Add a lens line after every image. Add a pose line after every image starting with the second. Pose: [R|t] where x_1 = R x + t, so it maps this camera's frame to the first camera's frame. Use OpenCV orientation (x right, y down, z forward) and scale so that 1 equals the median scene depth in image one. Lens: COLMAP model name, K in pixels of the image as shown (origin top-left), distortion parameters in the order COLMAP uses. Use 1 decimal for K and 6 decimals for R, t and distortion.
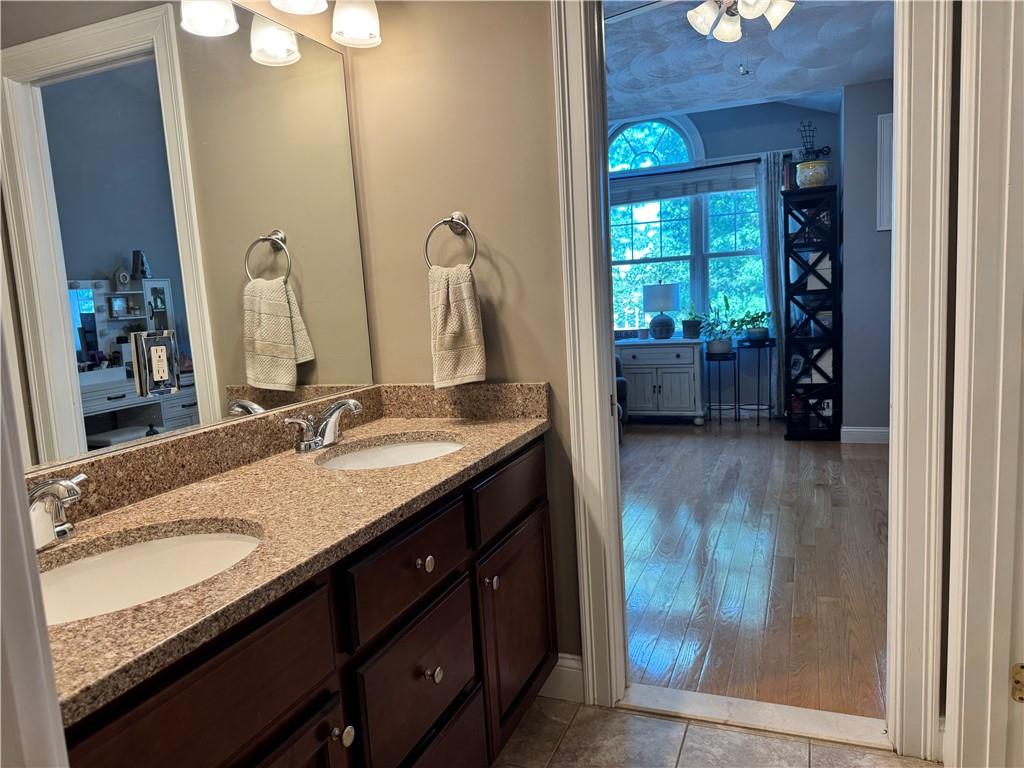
lens RADIAL K [[721.2, 0, 512.2], [0, 721.2, 387.2], [0, 0, 1]] dist [0.118560, -0.167989]
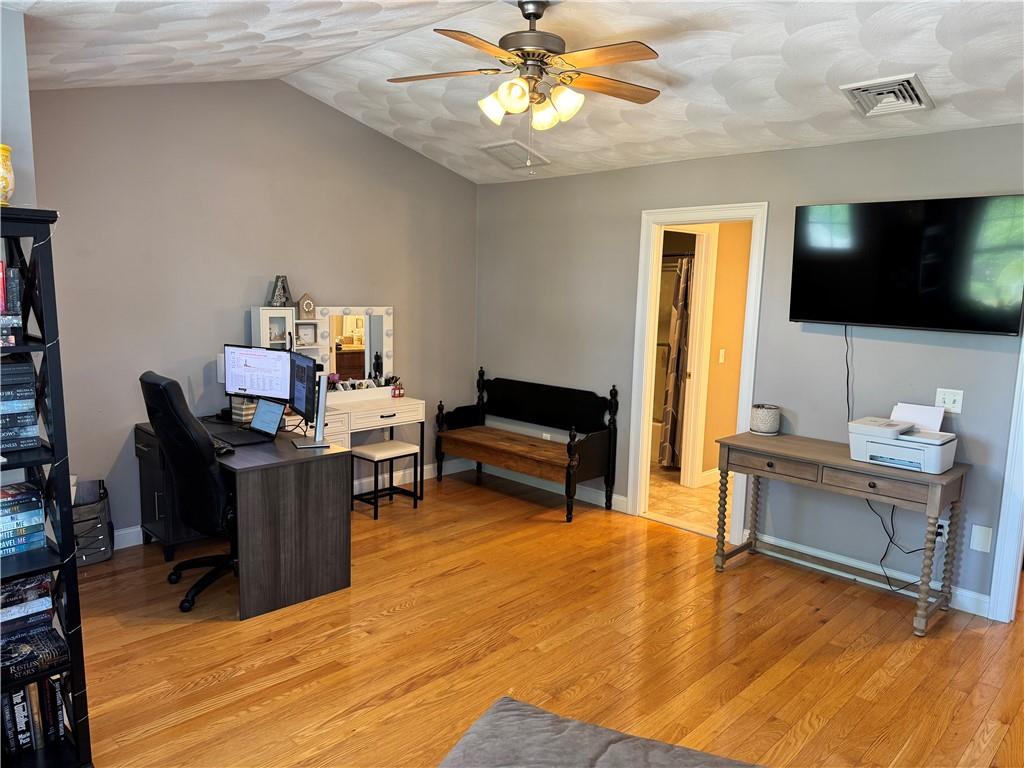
lens RADIAL K [[721.2, 0, 512.2], [0, 721.2, 387.2], [0, 0, 1]] dist [0.118560, -0.167989]
pose [[-0.923993, -0.021414, 0.381810, -0.022282], [0.072799, 0.970323, 0.230596, -0.240656], [-0.375417, 0.240864, -0.895012, 1.264143]]
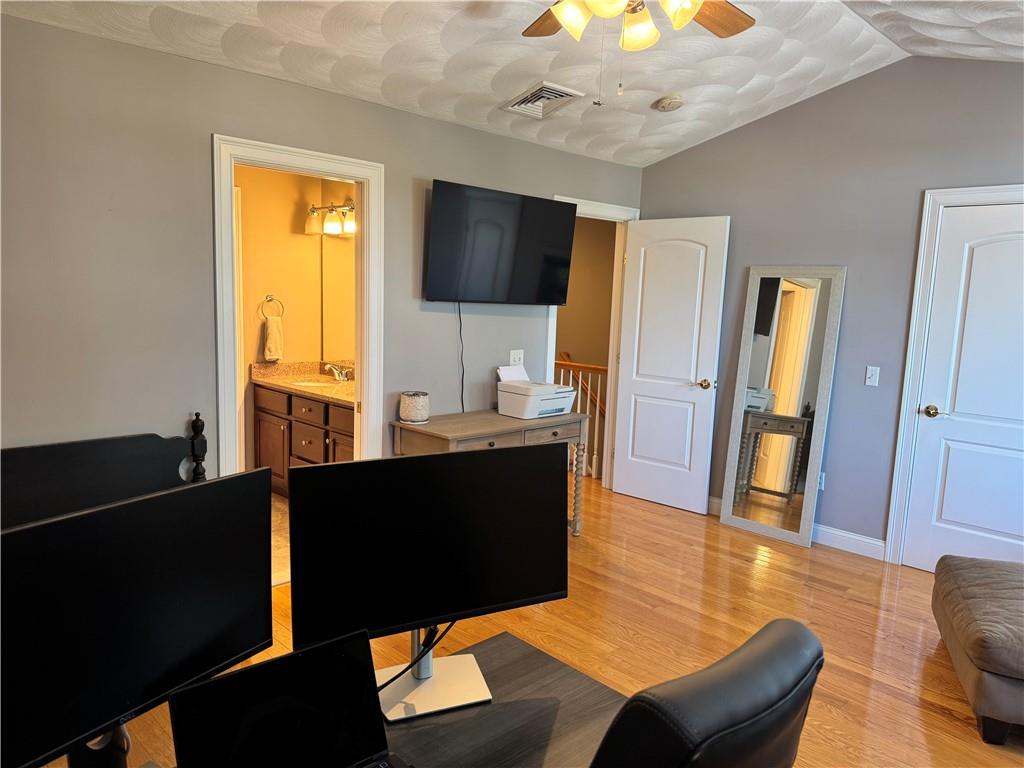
lens RADIAL K [[721.2, 0, 512.2], [0, 721.2, 387.2], [0, 0, 1]] dist [0.118560, -0.167989]
pose [[-0.395378, 0.166873, -0.903233, 0.669043], [-0.134880, 0.962150, 0.236800, -0.208365], [0.908561, 0.215453, -0.357905, 0.787967]]
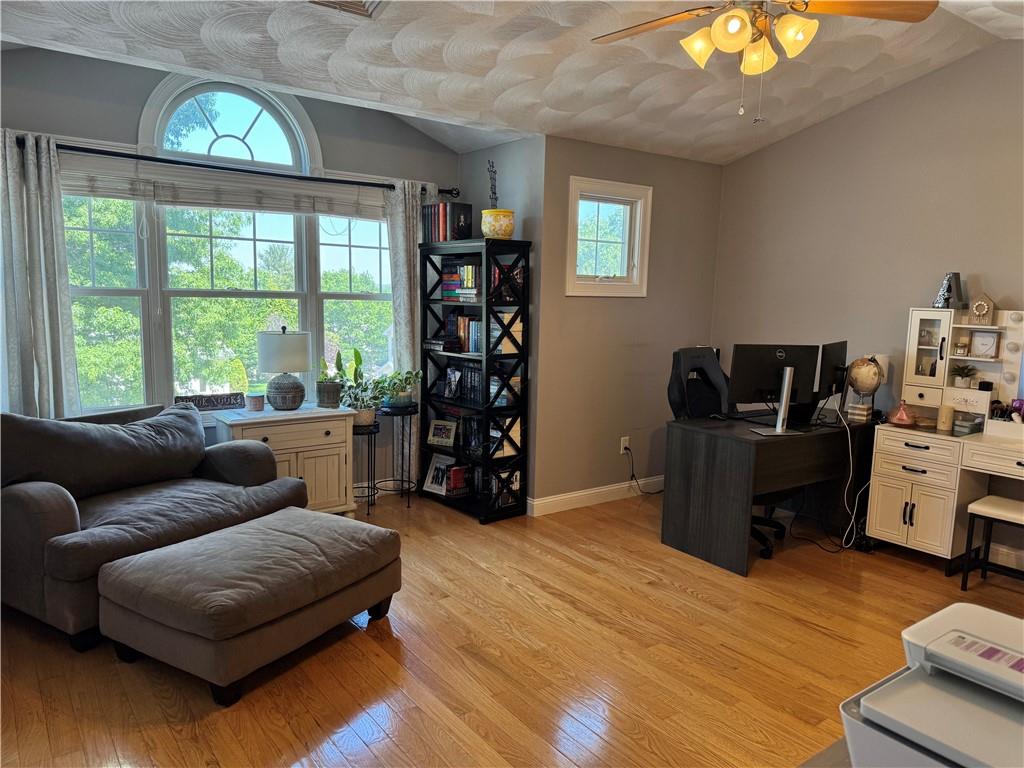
lens RADIAL K [[721.2, 0, 512.2], [0, 721.2, 387.2], [0, 0, 1]] dist [0.118560, -0.167989]
pose [[0.527278, -0.046983, 0.848393, -0.332624], [0.055422, 0.998246, 0.020836, -0.107822], [-0.847884, 0.036033, 0.528957, 0.521795]]
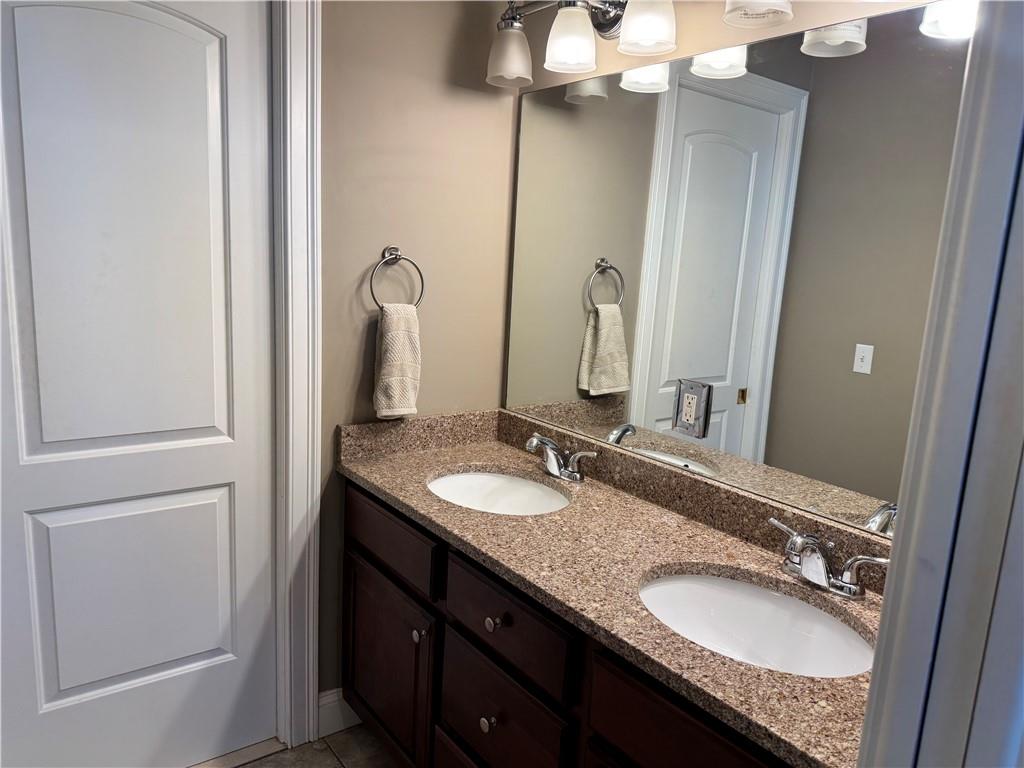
lens RADIAL K [[721.2, 0, 512.2], [0, 721.2, 387.2], [0, 0, 1]] dist [0.118560, -0.167989]
pose [[-0.520474, 0.187664, -0.833000, 0.169374], [-0.135770, 0.944950, 0.297717, -0.100092], [0.843014, 0.268050, -0.466343, 0.348001]]
